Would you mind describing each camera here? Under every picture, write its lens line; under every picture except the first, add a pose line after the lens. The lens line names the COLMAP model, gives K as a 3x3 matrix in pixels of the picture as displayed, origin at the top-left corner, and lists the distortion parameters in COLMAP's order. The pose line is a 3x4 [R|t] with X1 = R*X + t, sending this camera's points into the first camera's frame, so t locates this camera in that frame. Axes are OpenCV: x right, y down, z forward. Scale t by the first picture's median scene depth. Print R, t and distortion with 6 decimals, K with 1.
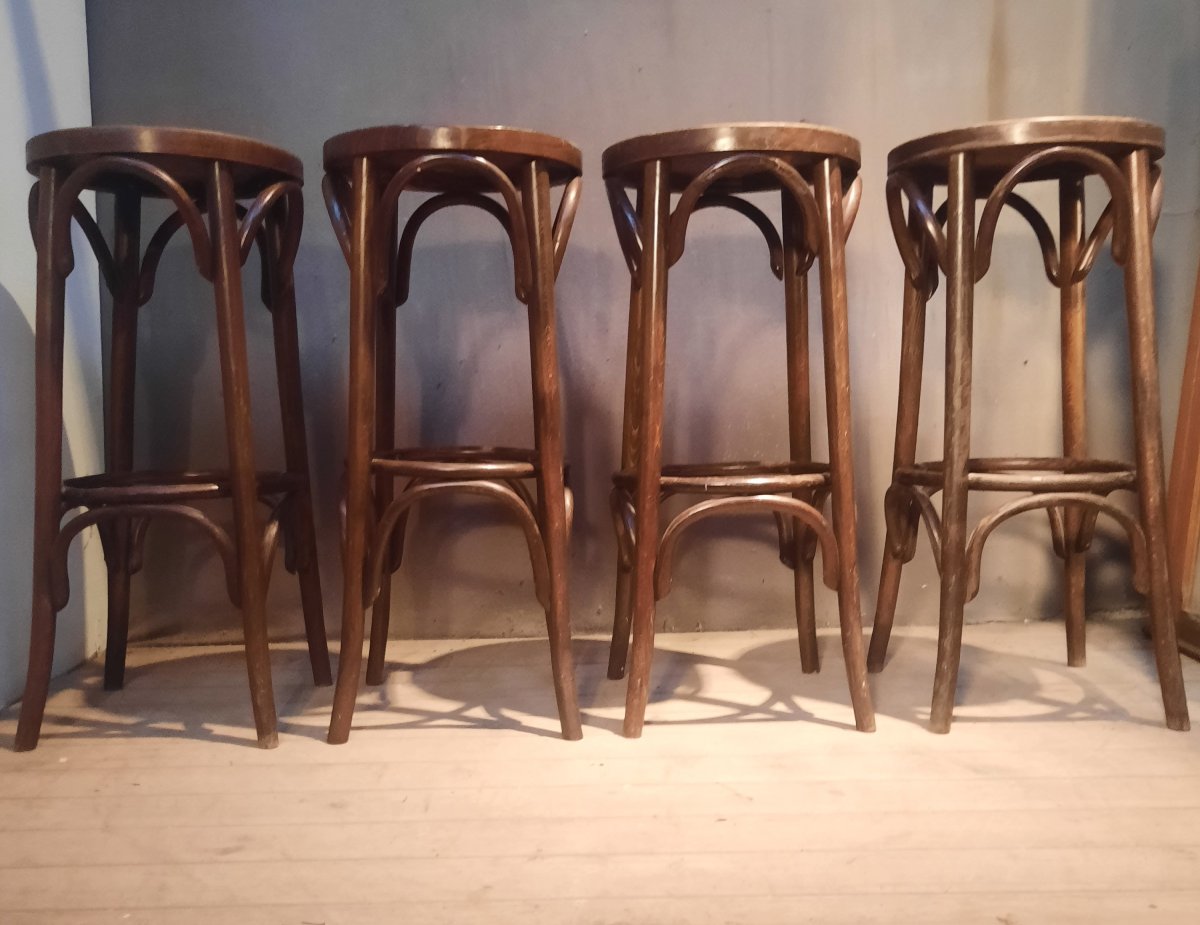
lens RADIAL K [[903.3, 0, 594.0], [0, 903.3, 528.5], [0, 0, 1]] dist [0.017945, -0.011134]
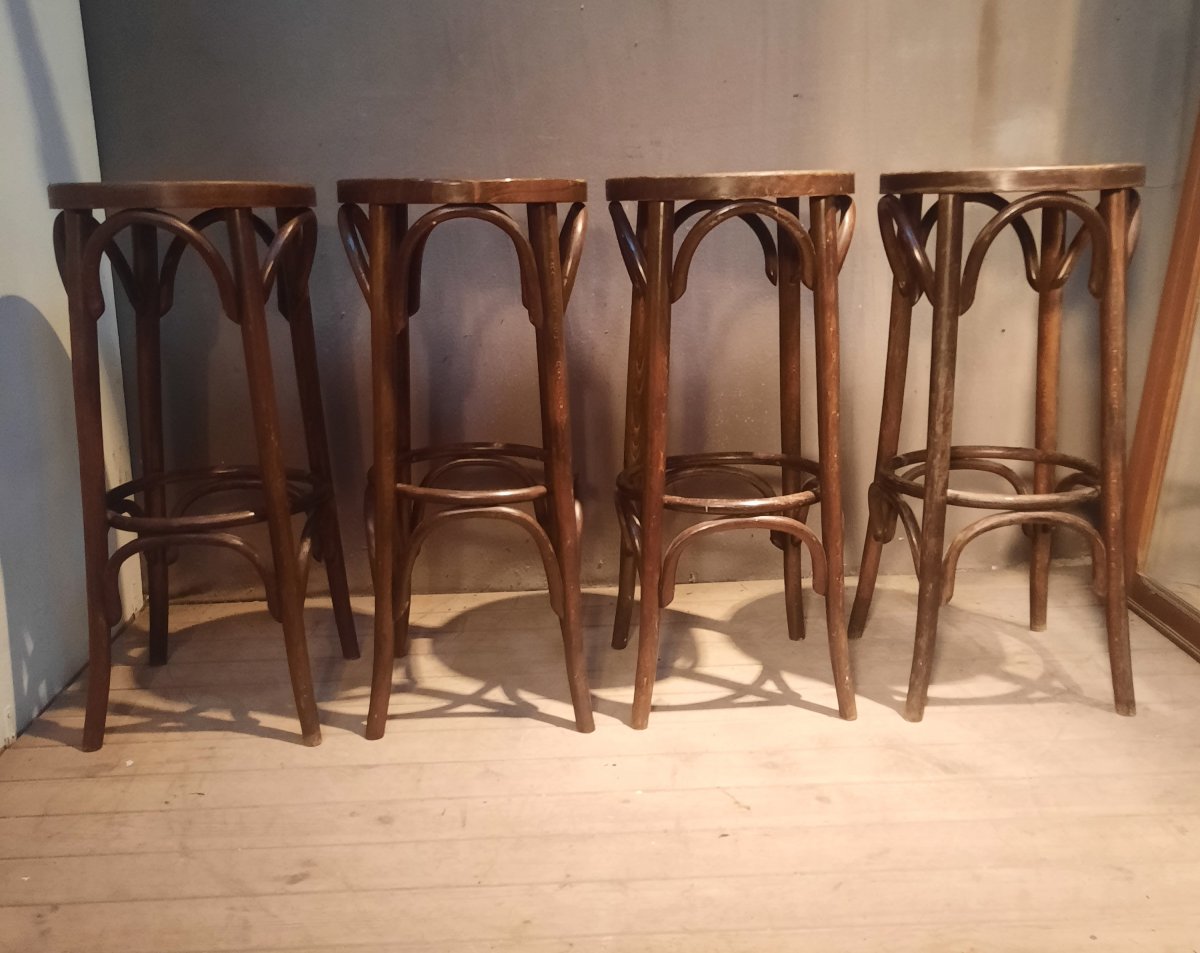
lens RADIAL K [[875.5, 0, 589.0], [0, 875.5, 483.7], [0, 0, 1]] dist [0.022246, -0.016690]
pose [[0.999828, -0.013397, 0.012803, -0.029567], [0.011846, 0.993374, 0.114314, -0.192801], [-0.014250, -0.114143, 0.993362, -0.039328]]
